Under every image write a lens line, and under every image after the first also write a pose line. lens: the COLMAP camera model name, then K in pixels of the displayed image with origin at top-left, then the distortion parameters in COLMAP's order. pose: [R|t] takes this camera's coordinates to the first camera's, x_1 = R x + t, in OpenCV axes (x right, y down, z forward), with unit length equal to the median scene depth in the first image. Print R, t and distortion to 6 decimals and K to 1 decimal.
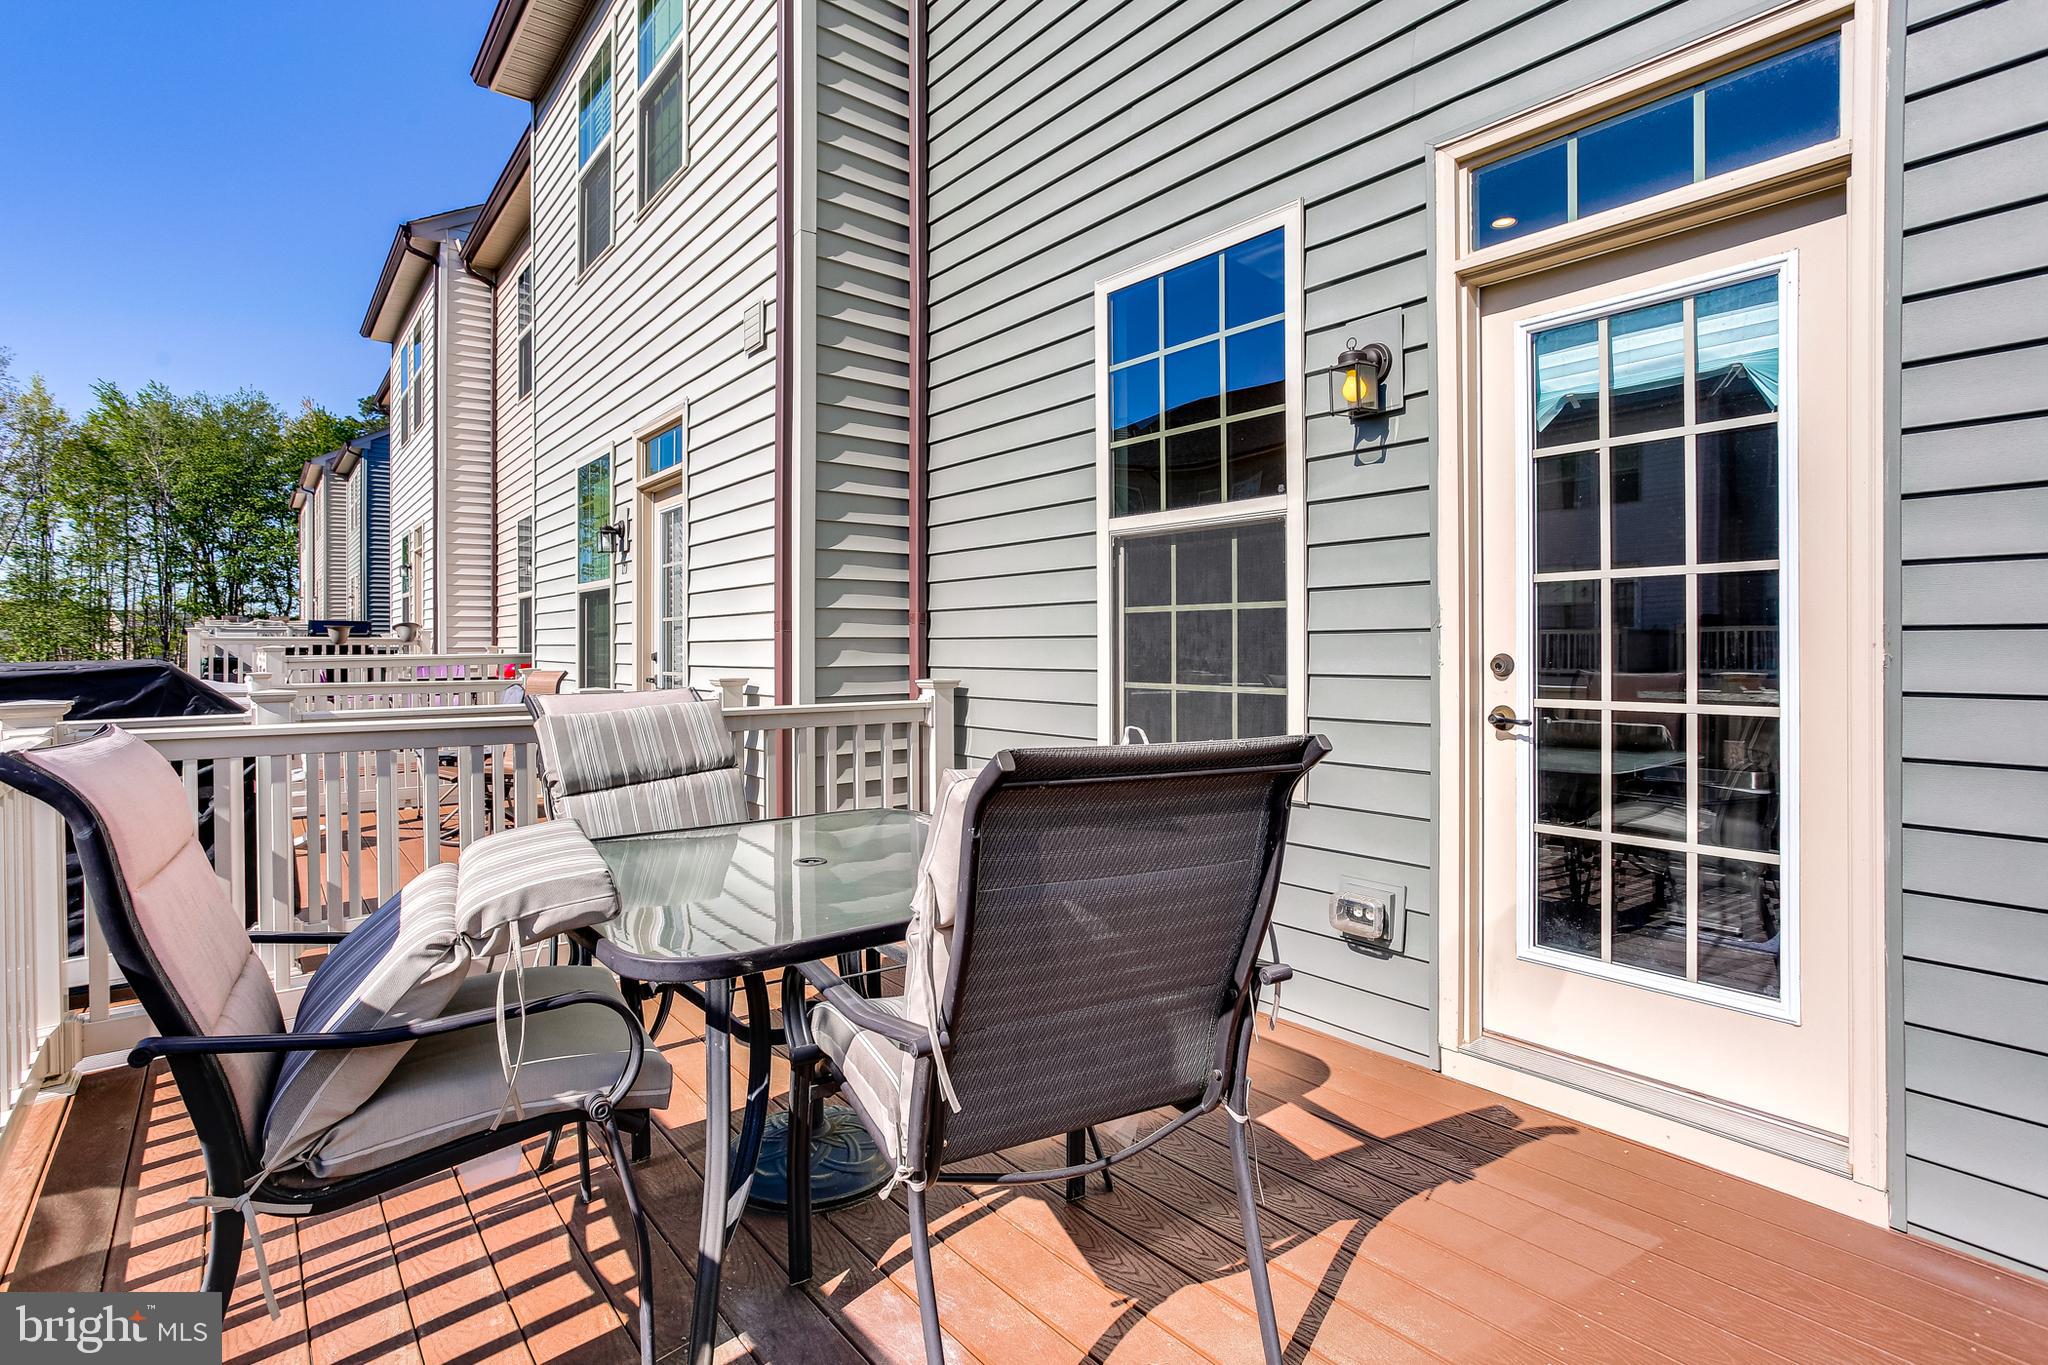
lens RADIAL K [[994.8, 0, 1022.8], [0, 994.8, 669.3], [0, 0, 1]] dist [-0.003540, -0.000145]
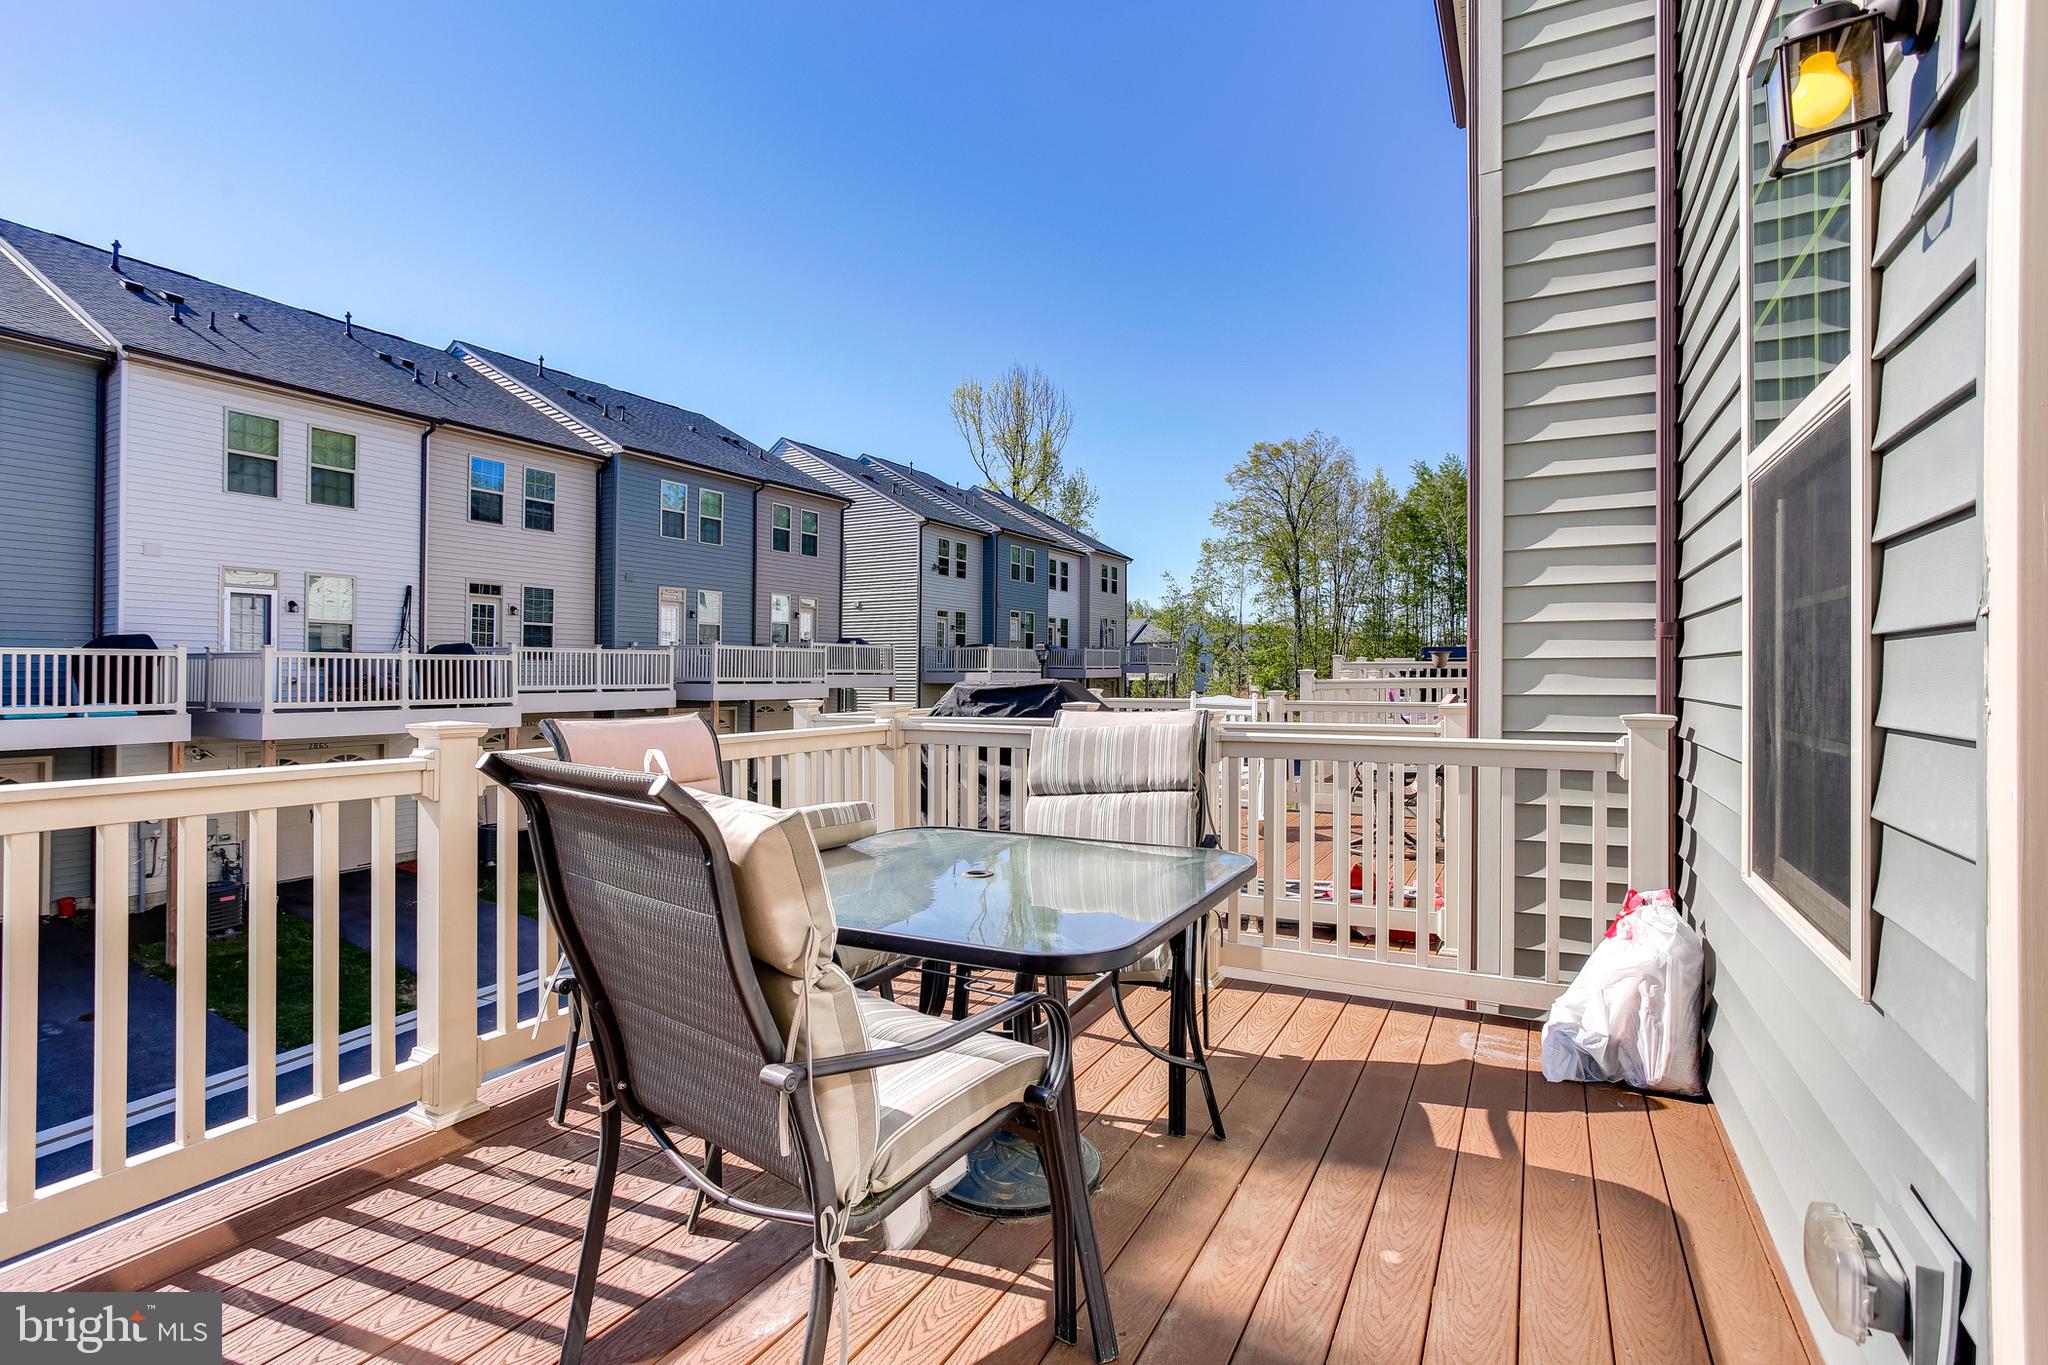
lens RADIAL K [[994.8, 0, 1022.8], [0, 994.8, 669.3], [0, 0, 1]] dist [-0.003540, -0.000145]
pose [[0.402935, -0.003856, -0.915220, 0.180777], [-0.016716, 0.999793, -0.011571, -0.003249], [0.915076, 0.019961, 0.402788, 0.141409]]
